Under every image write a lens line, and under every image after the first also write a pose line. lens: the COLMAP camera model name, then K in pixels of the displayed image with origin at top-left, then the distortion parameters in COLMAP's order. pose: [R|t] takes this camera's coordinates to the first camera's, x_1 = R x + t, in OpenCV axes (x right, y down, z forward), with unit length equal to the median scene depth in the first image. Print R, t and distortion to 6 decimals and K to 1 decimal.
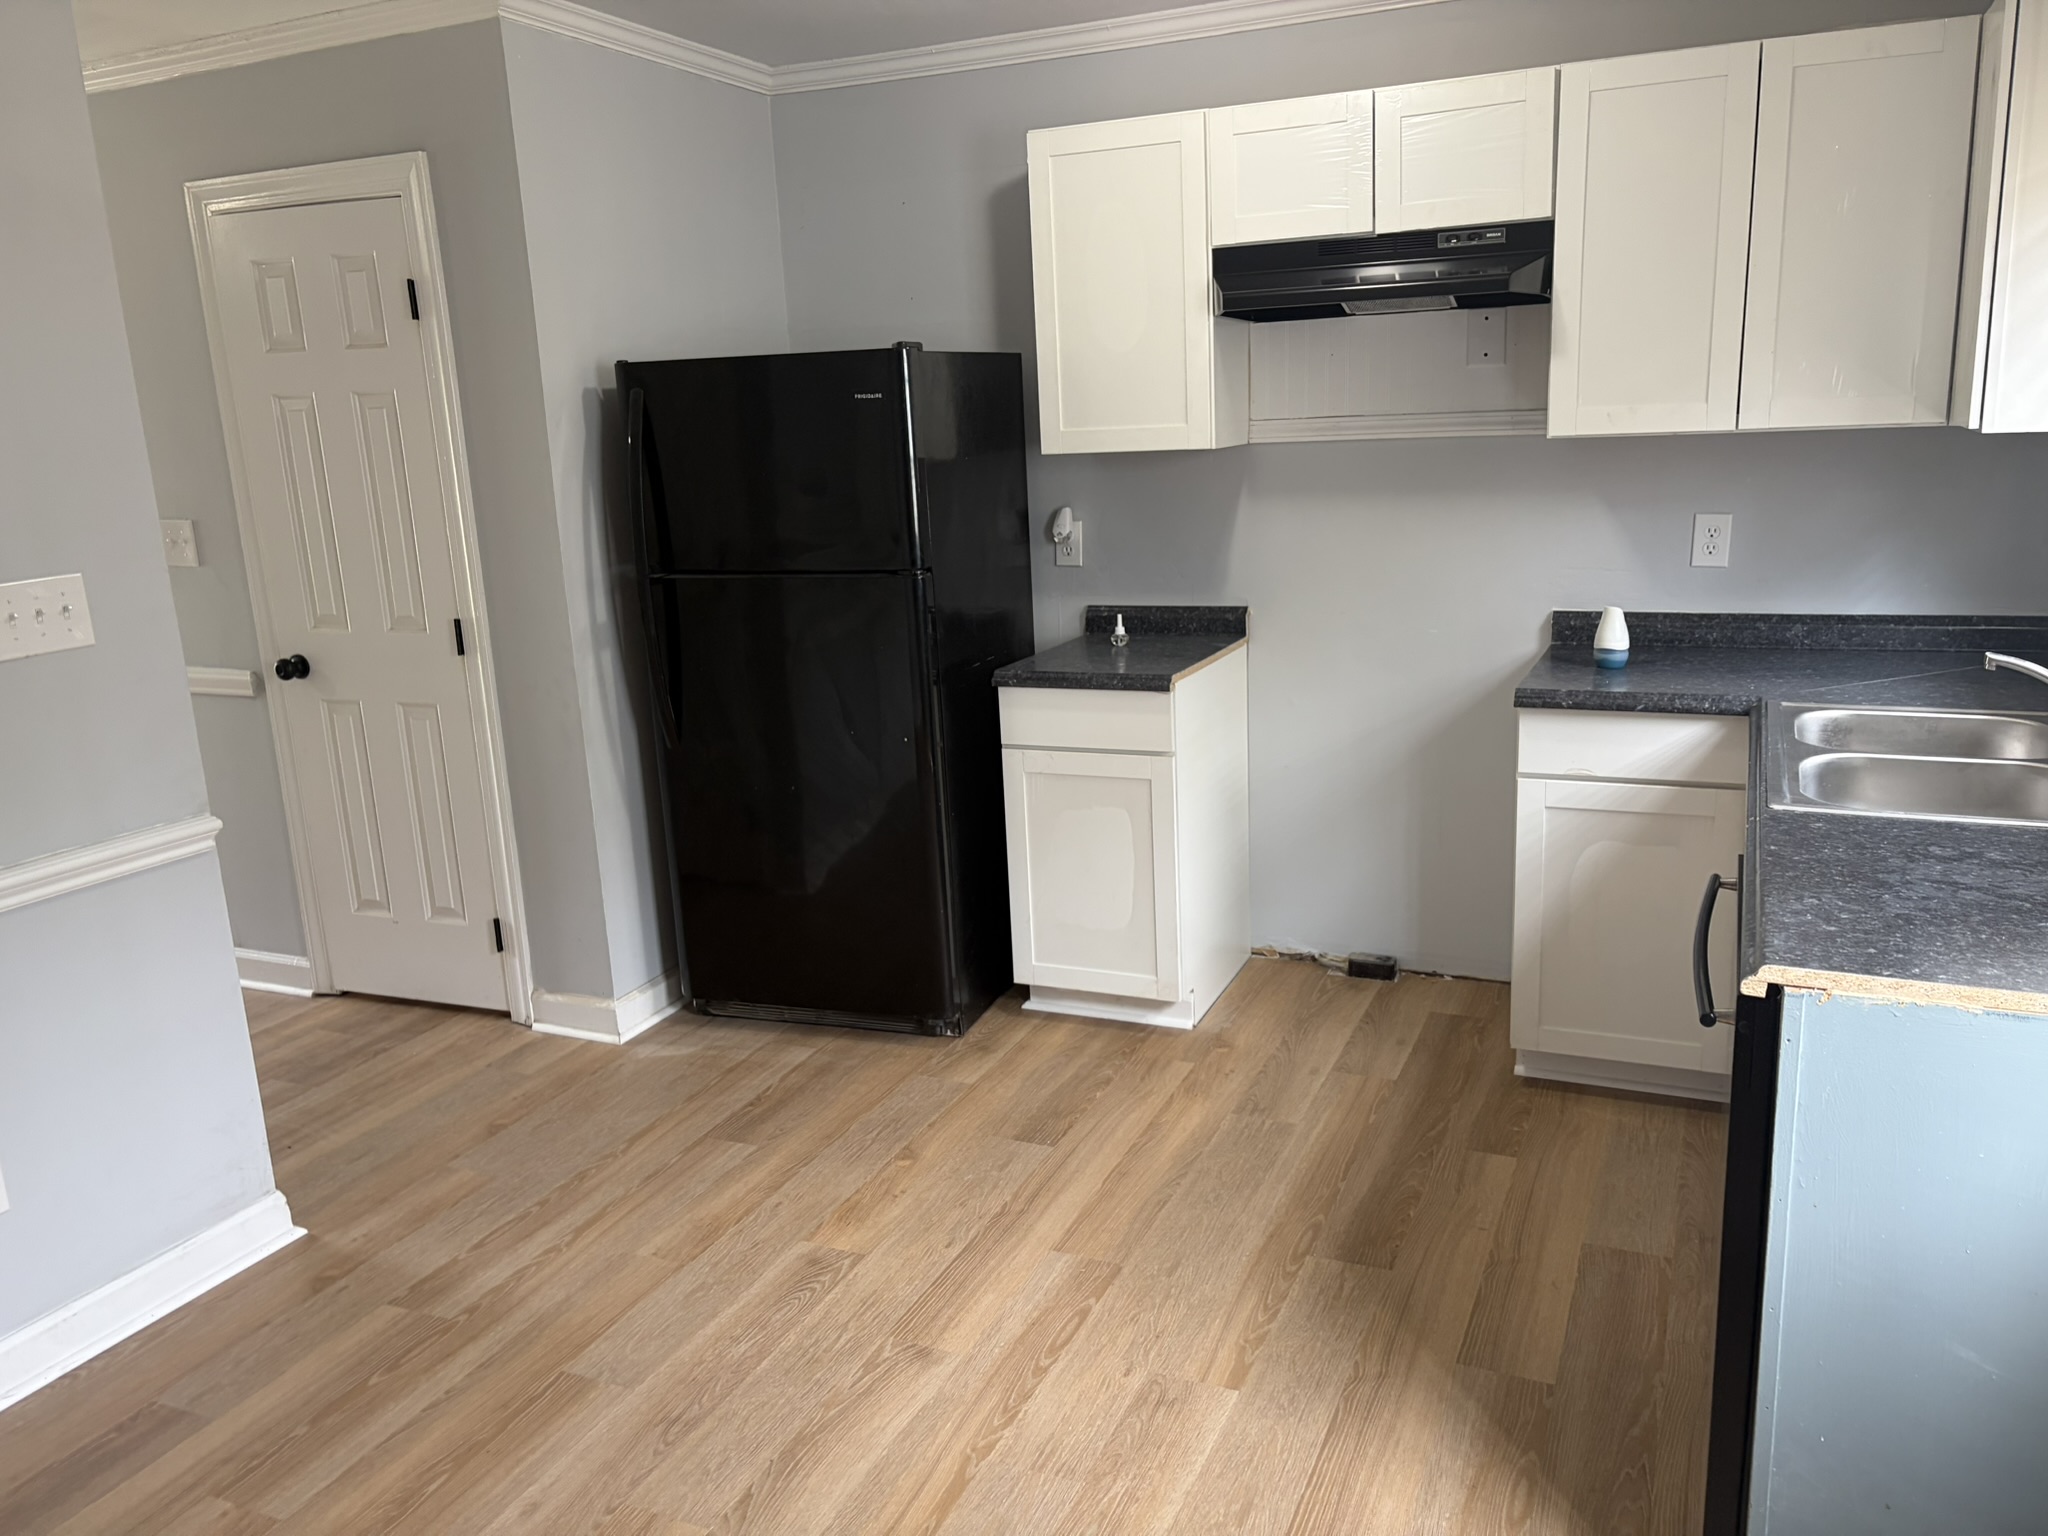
lens RADIAL K [[1528.4, 0, 1032.6], [0, 1528.4, 803.4], [0, 0, 1]] dist [0.125093, -0.324621]
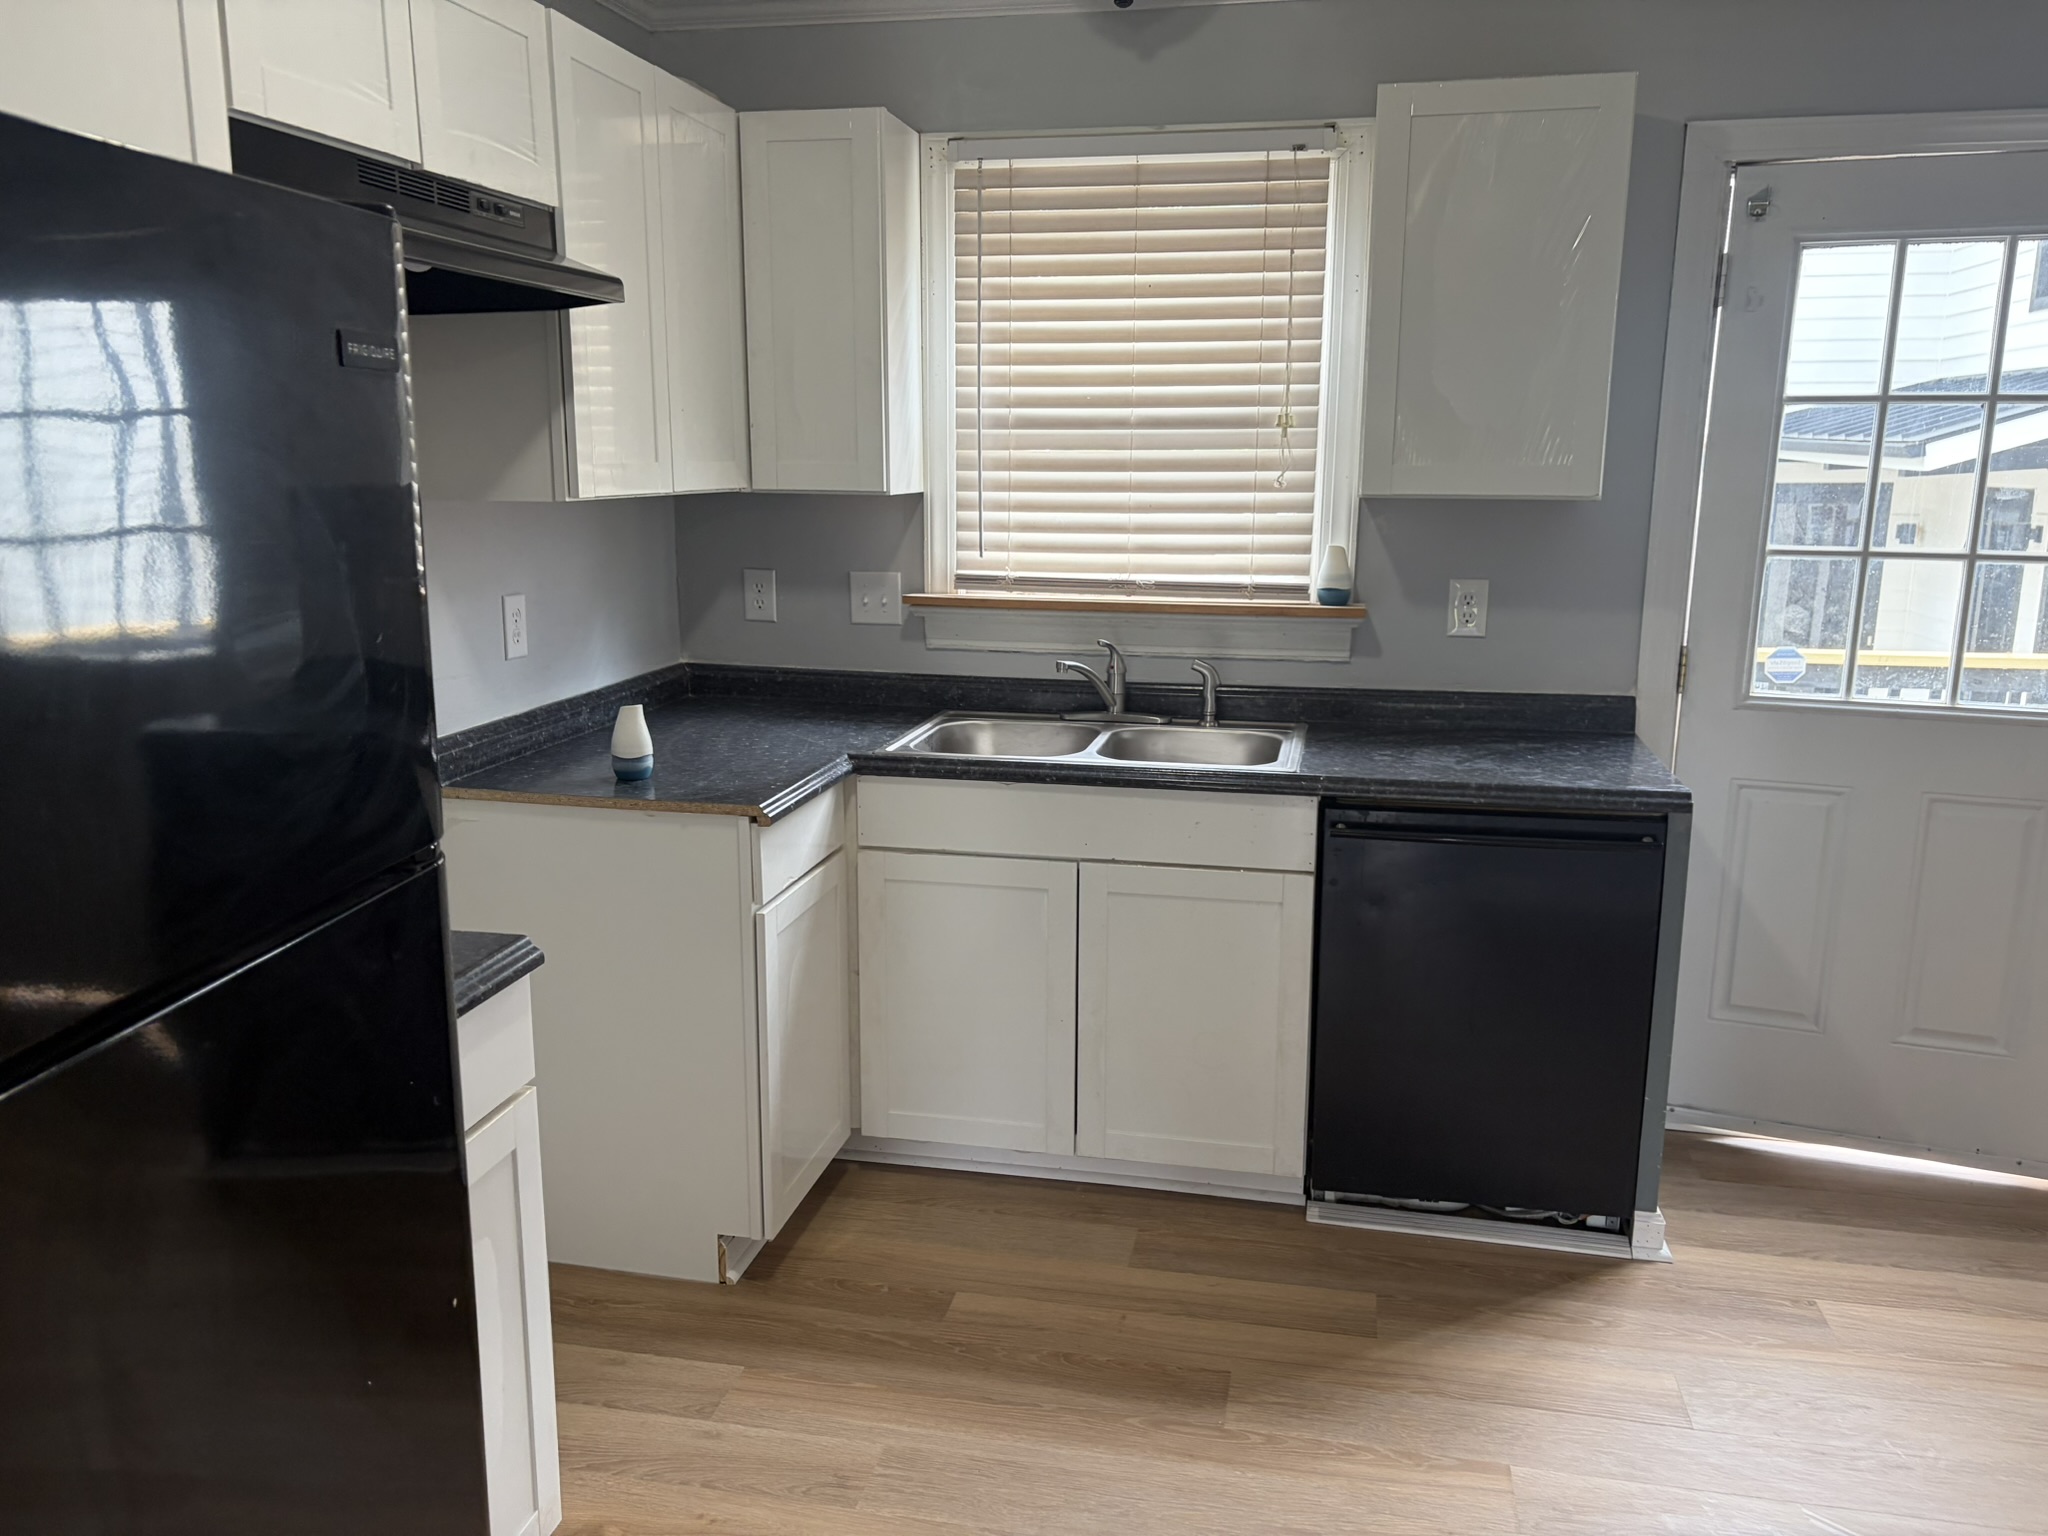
lens RADIAL K [[1528.4, 0, 1032.6], [0, 1528.4, 803.4], [0, 0, 1]] dist [0.125093, -0.324621]
pose [[-0.213364, -0.175786, 0.961028, -0.484953], [0.254021, 0.939865, 0.228312, -0.219510], [-0.943371, 0.292835, -0.155880, 0.981376]]
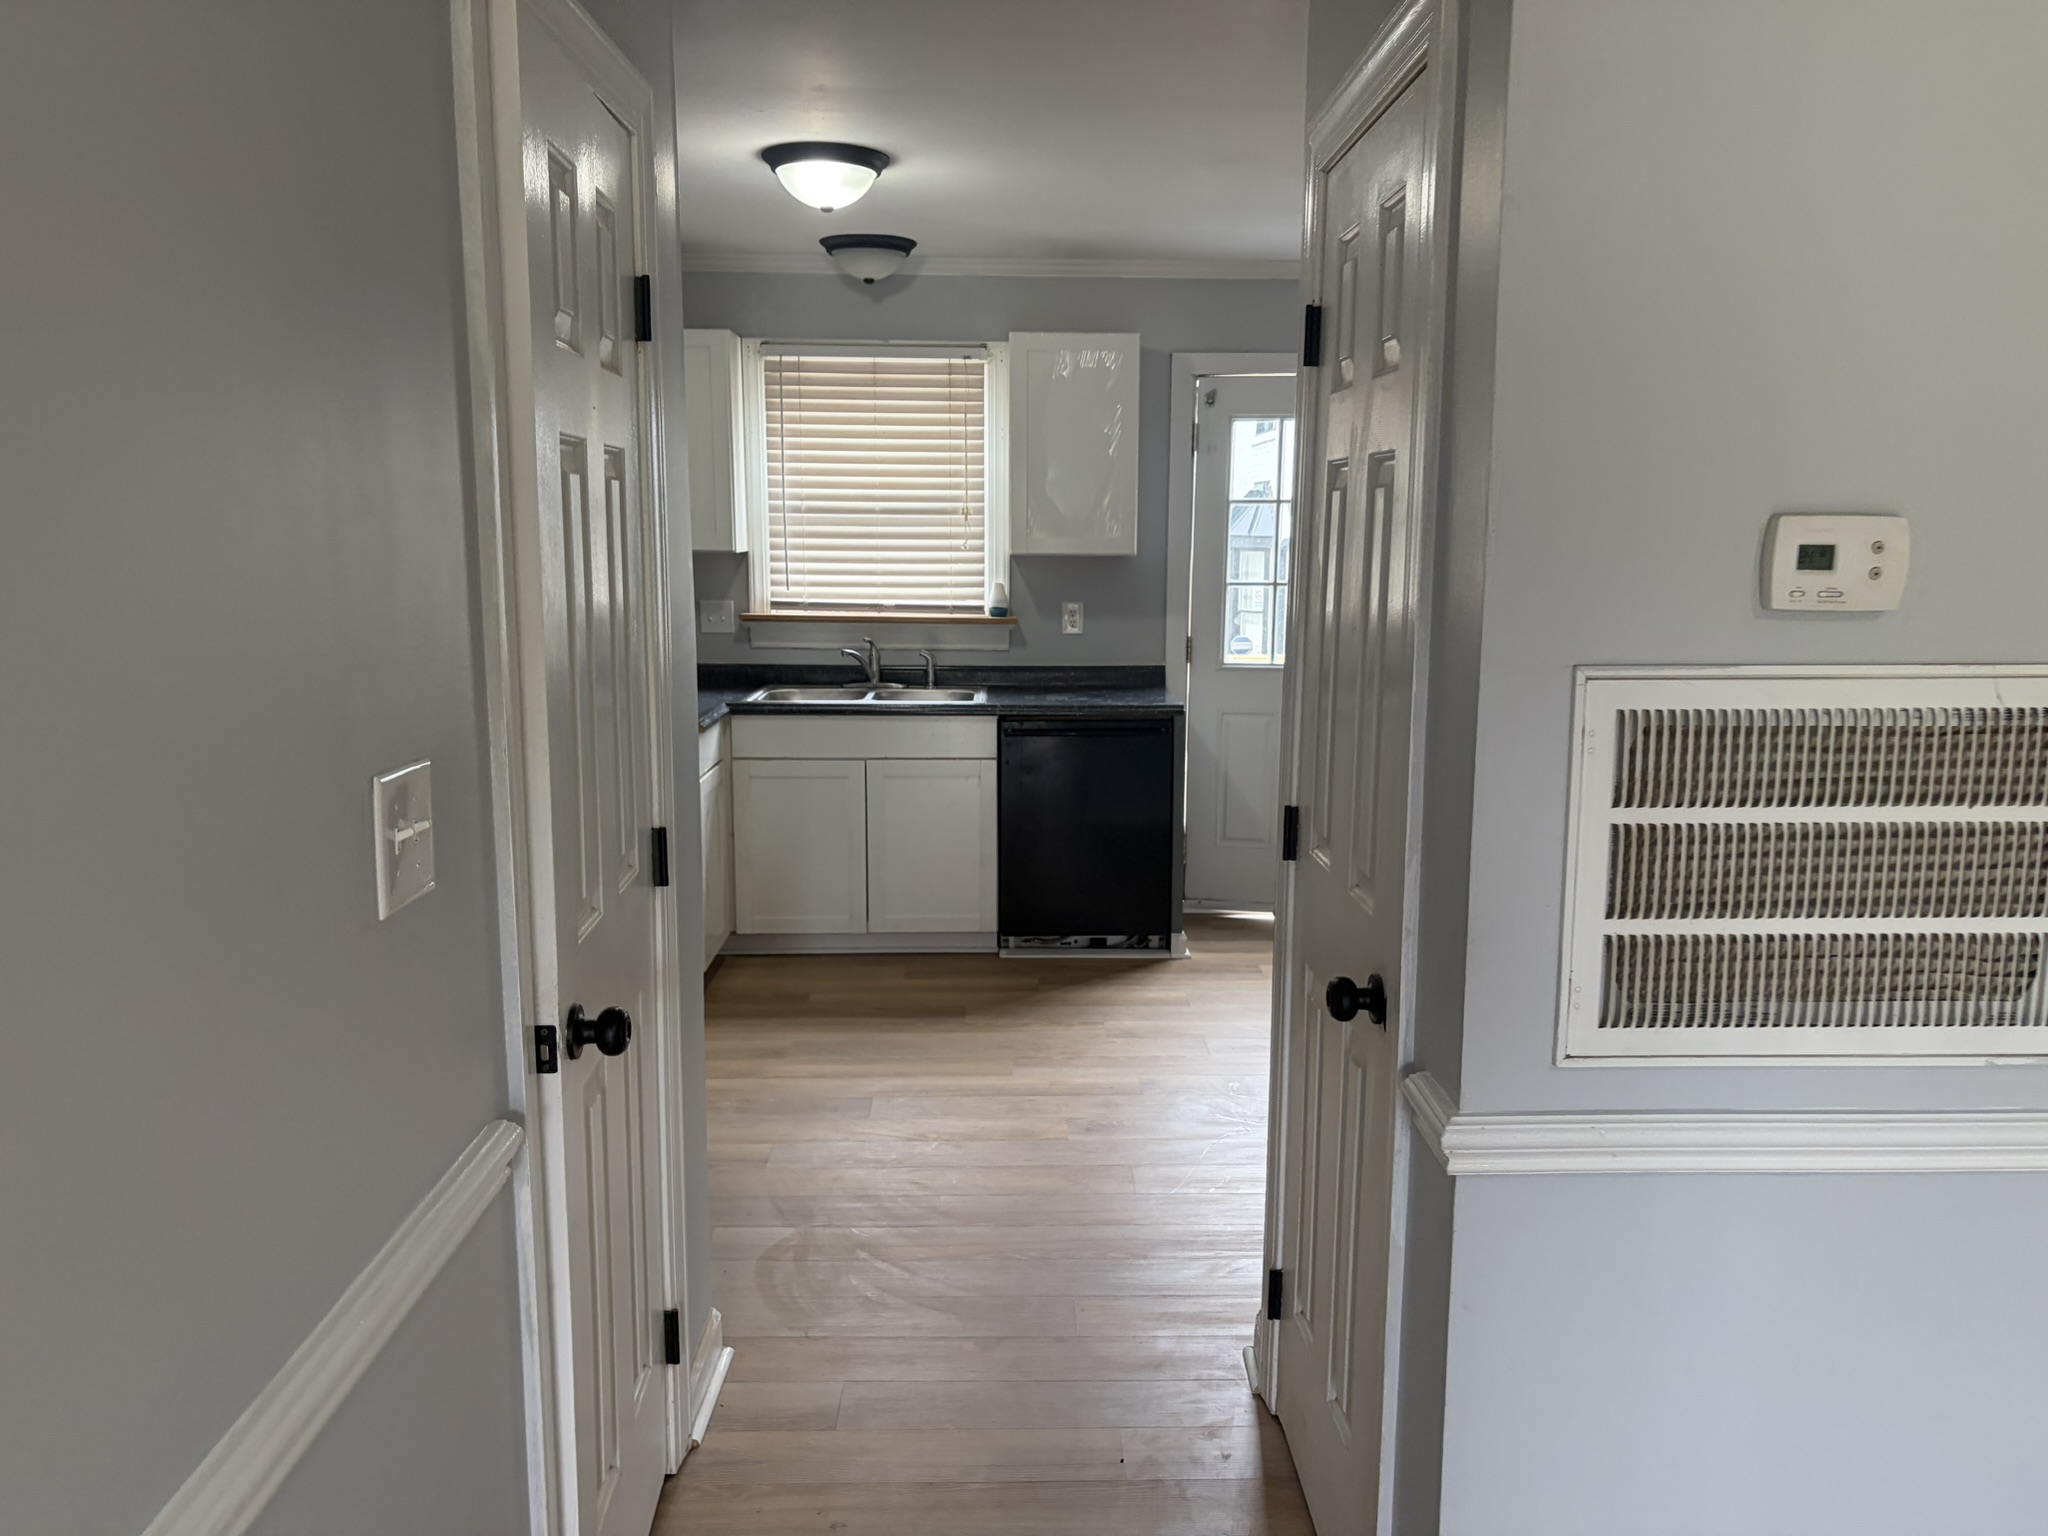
lens RADIAL K [[1528.4, 0, 1032.6], [0, 1528.4, 803.4], [0, 0, 1]] dist [0.125093, -0.324621]
pose [[-0.424471, -0.125230, 0.896740, -1.146121], [0.241414, 0.938884, 0.245389, -0.280525], [-0.872665, 0.320646, -0.368297, 1.278775]]
